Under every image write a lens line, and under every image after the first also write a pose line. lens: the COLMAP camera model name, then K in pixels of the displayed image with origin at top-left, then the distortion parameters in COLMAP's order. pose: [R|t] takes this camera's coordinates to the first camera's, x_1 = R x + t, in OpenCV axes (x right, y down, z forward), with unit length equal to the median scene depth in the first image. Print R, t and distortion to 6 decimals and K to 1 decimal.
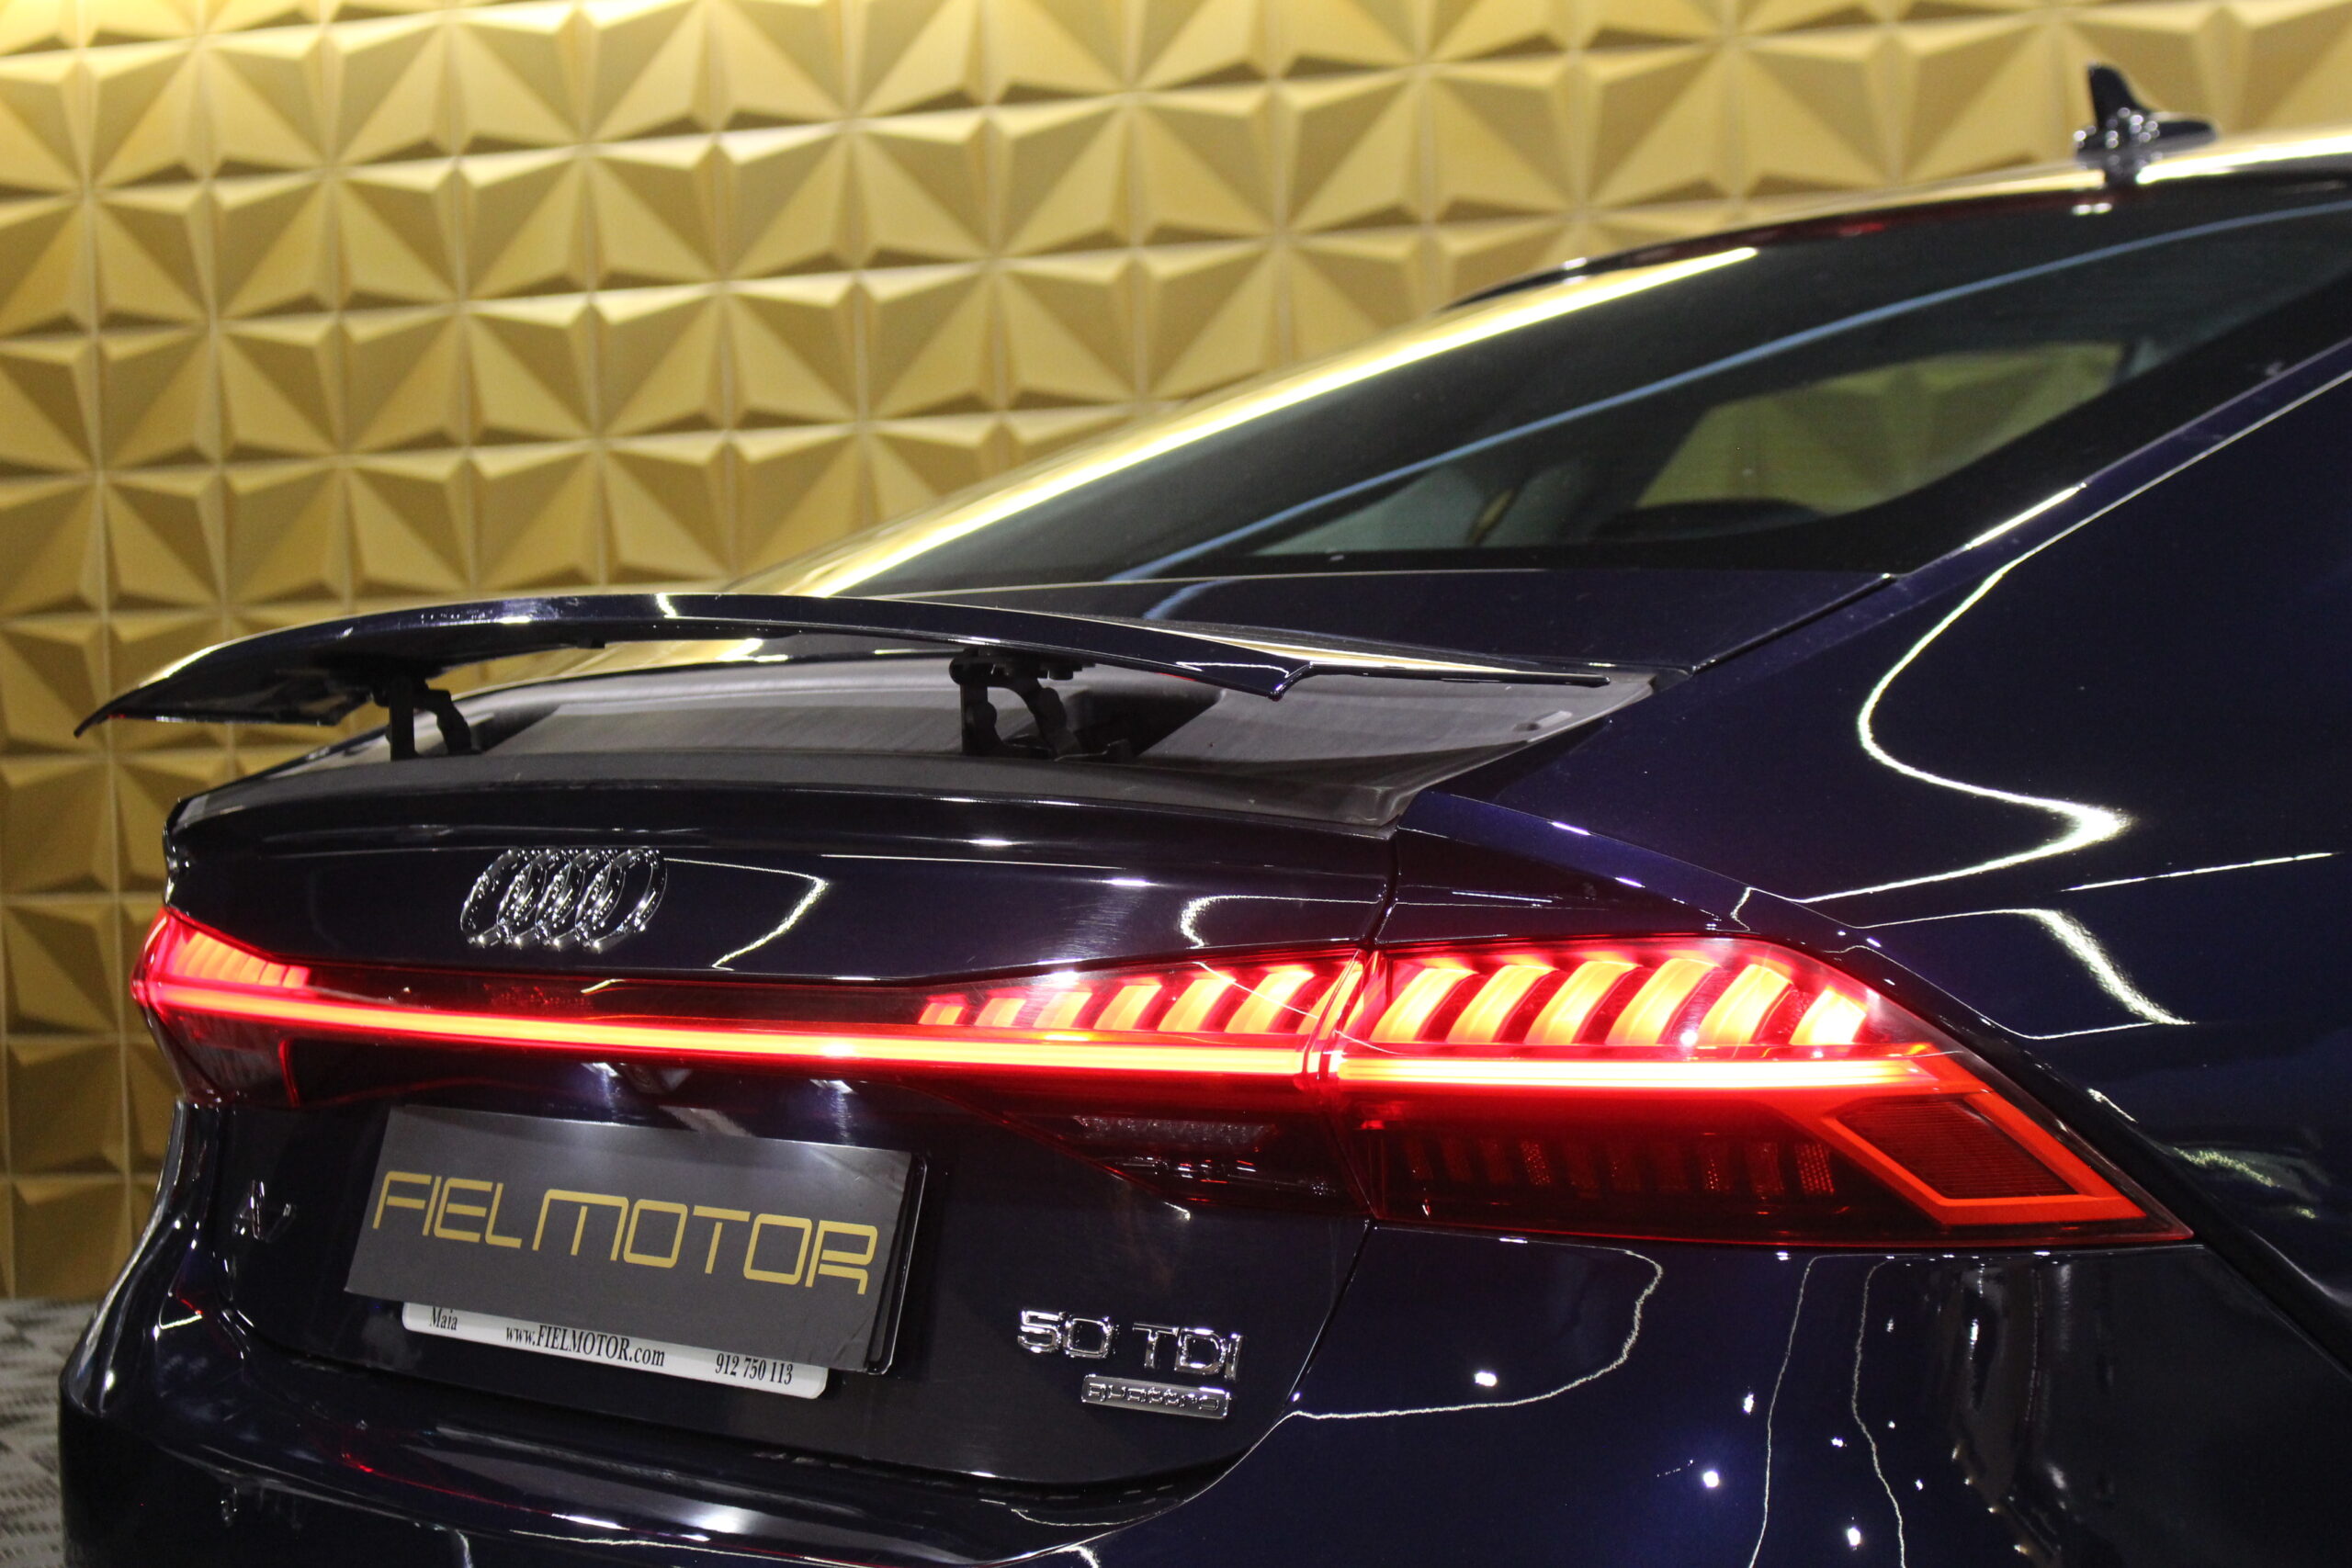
lens RADIAL K [[4826.6, 0, 1176.0], [0, 4826.6, 784.0], [0, 0, 1]] dist [0.061453, 0.032782]
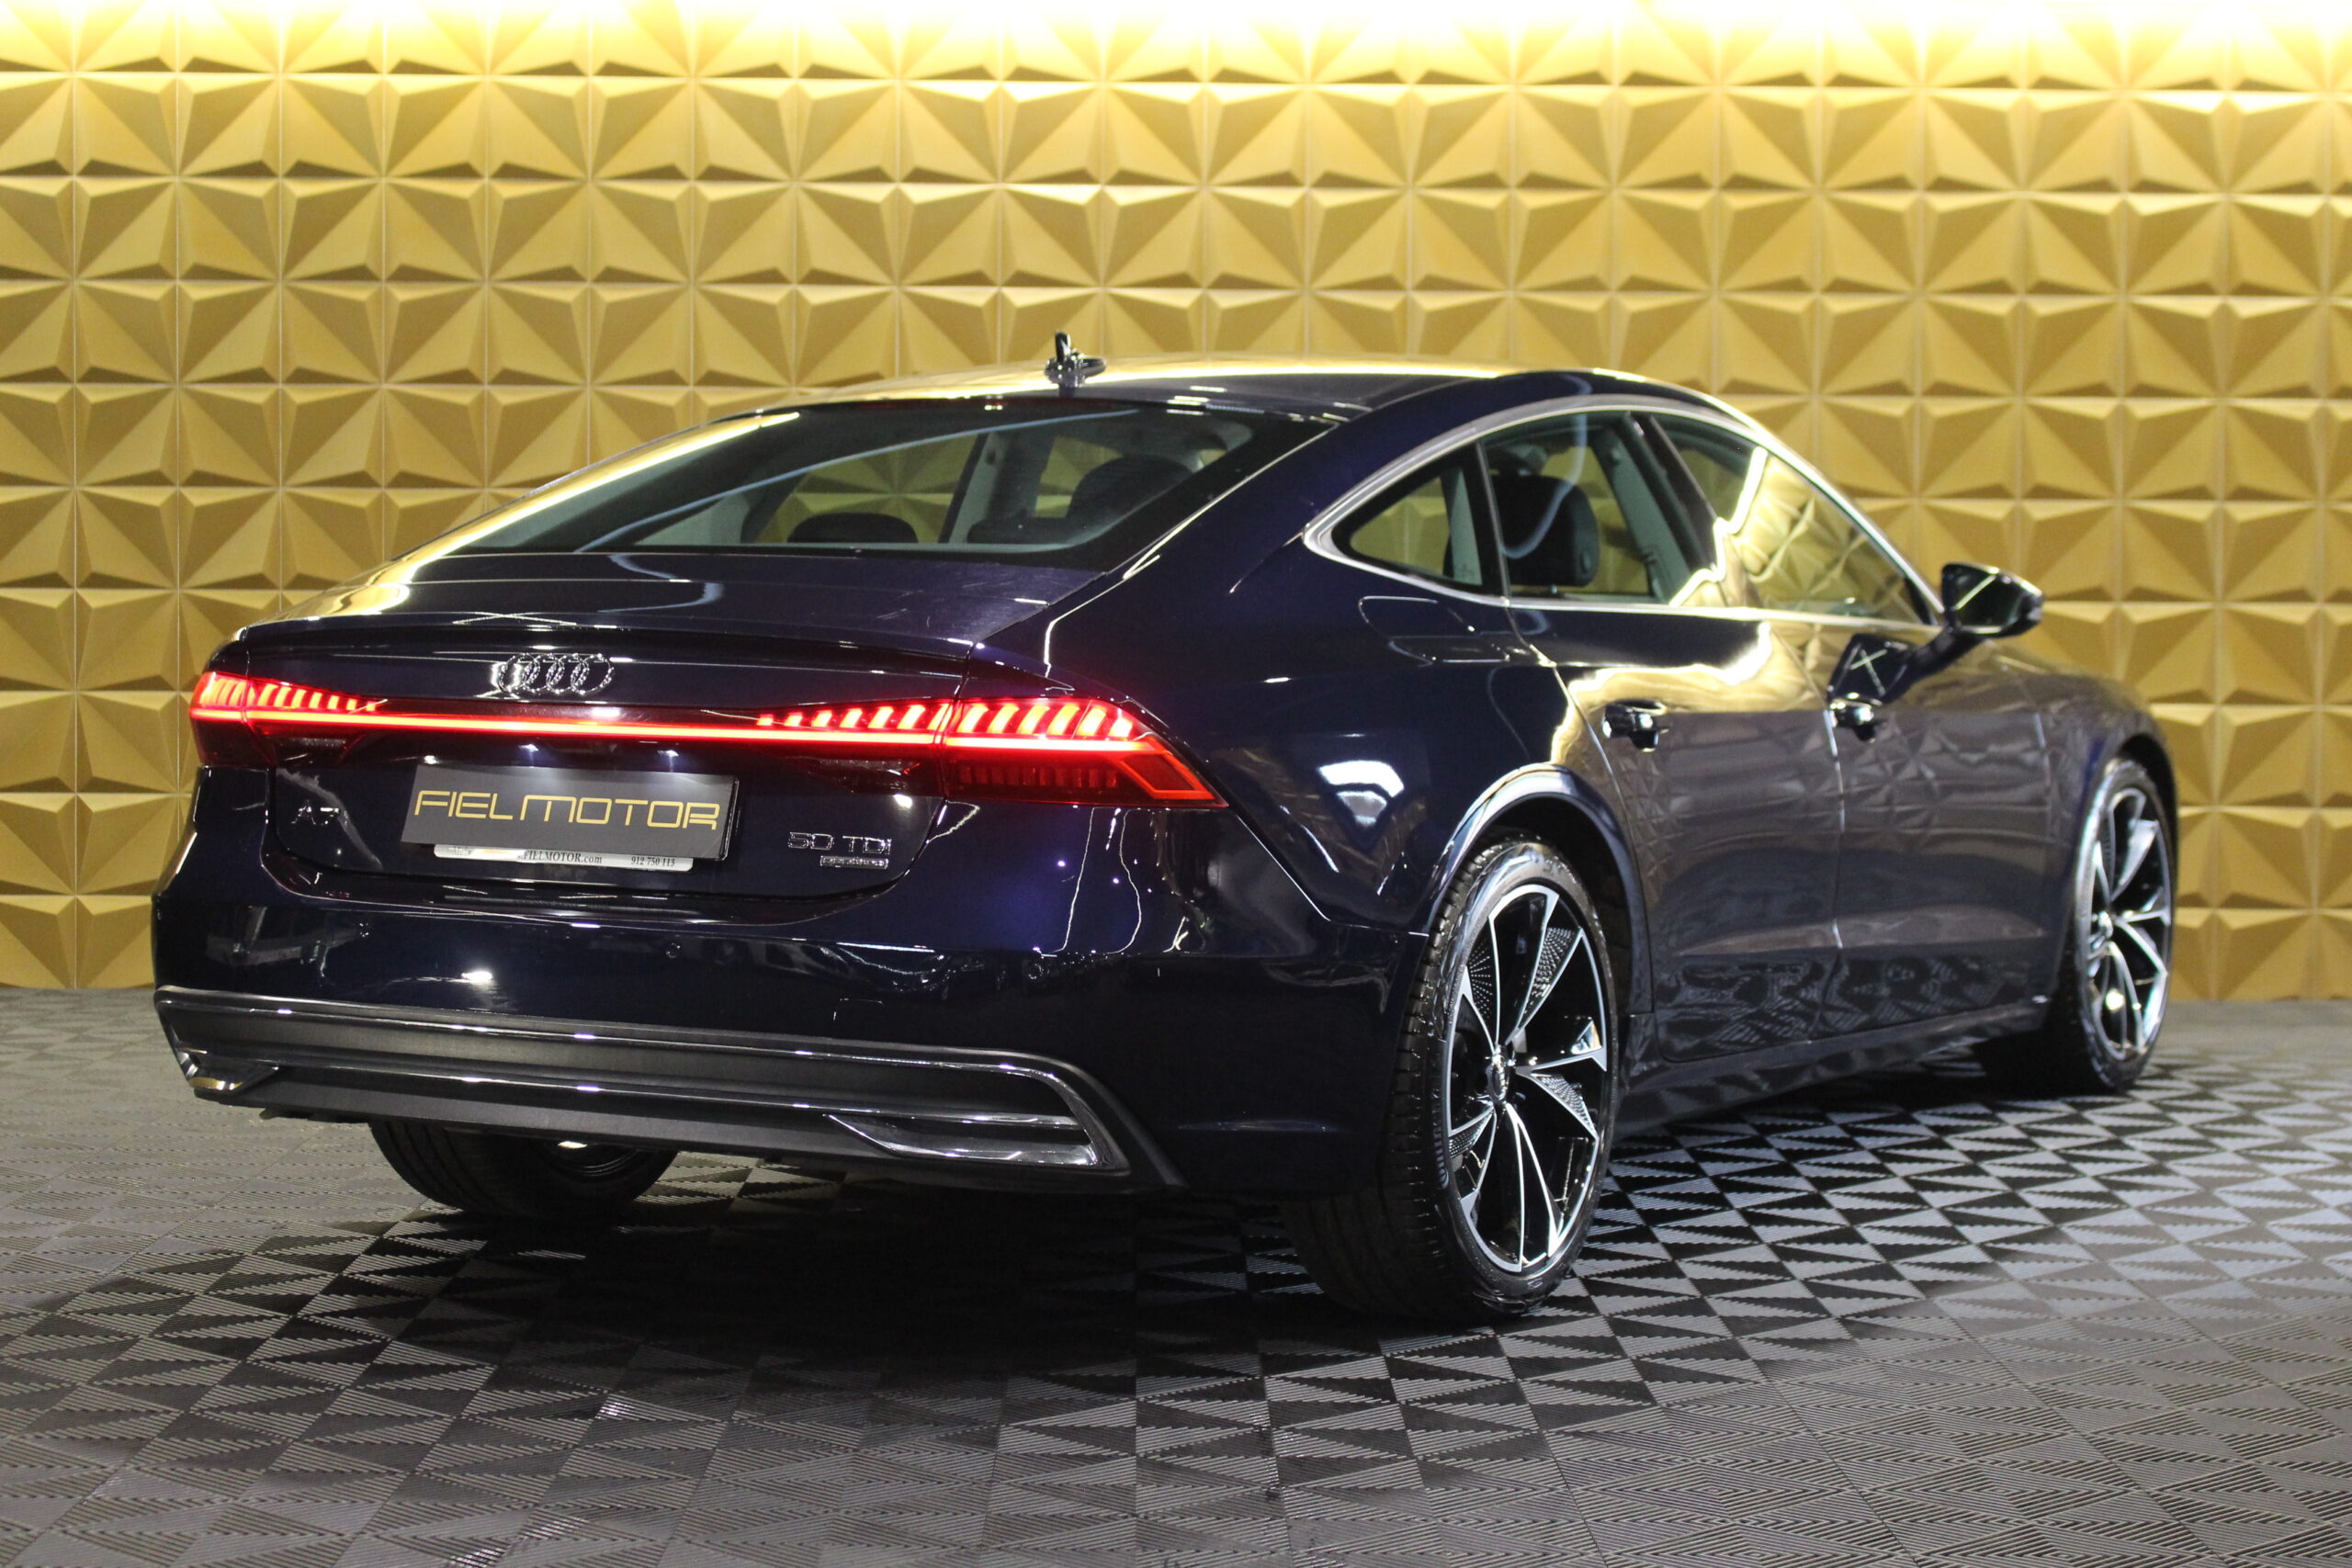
lens RADIAL K [[4663.9, 0, 1176.0], [0, 4663.9, 784.0], [0, 0, 1]] dist [0.037374, 0.150069]
pose [[0.931241, 0.029074, 0.363242, -0.764640], [-0.037425, 0.999172, 0.015972, 0.032419], [-0.362477, -0.028468, 0.931558, -1.465507]]
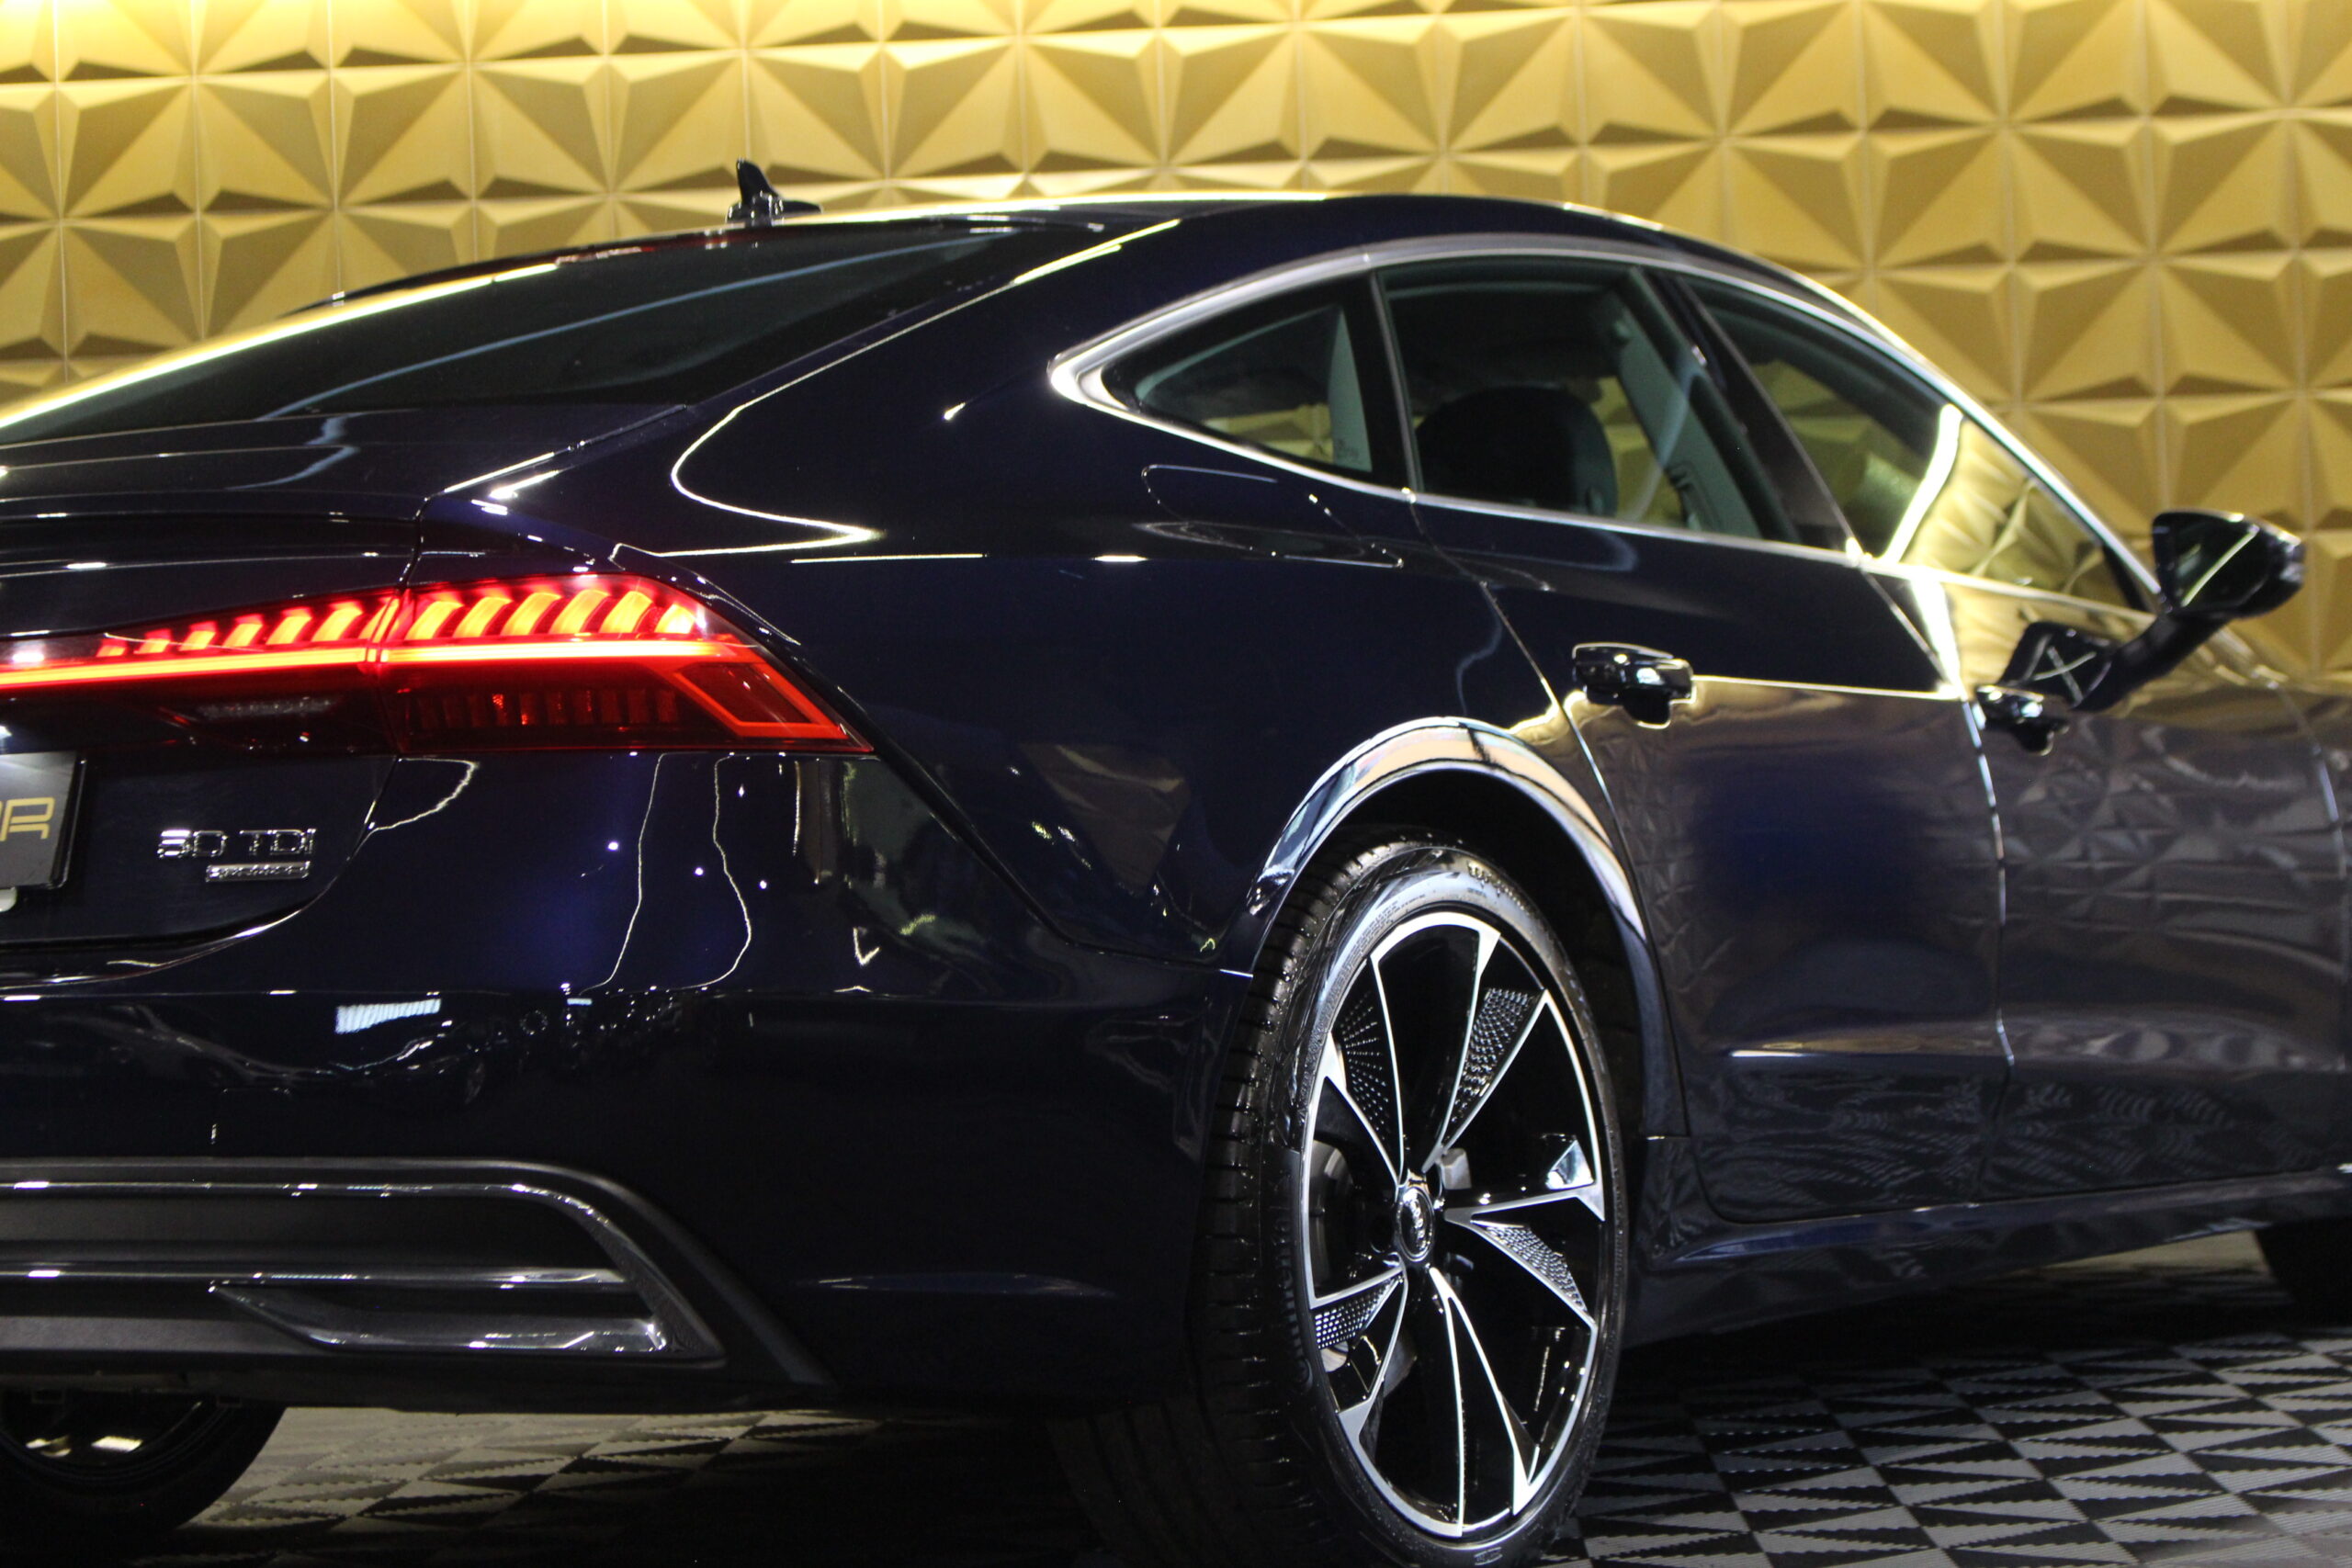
lens RADIAL K [[5289.3, 0, 1191.1], [0, 5289.3, 777.3], [0, 0, 1]] dist [0.052871, 0.132391]
pose [[0.950660, 0.010224, 0.310067, -0.253817], [0.010876, 0.997744, -0.066243, 0.210253], [-0.310045, 0.066347, 0.948404, -0.792392]]
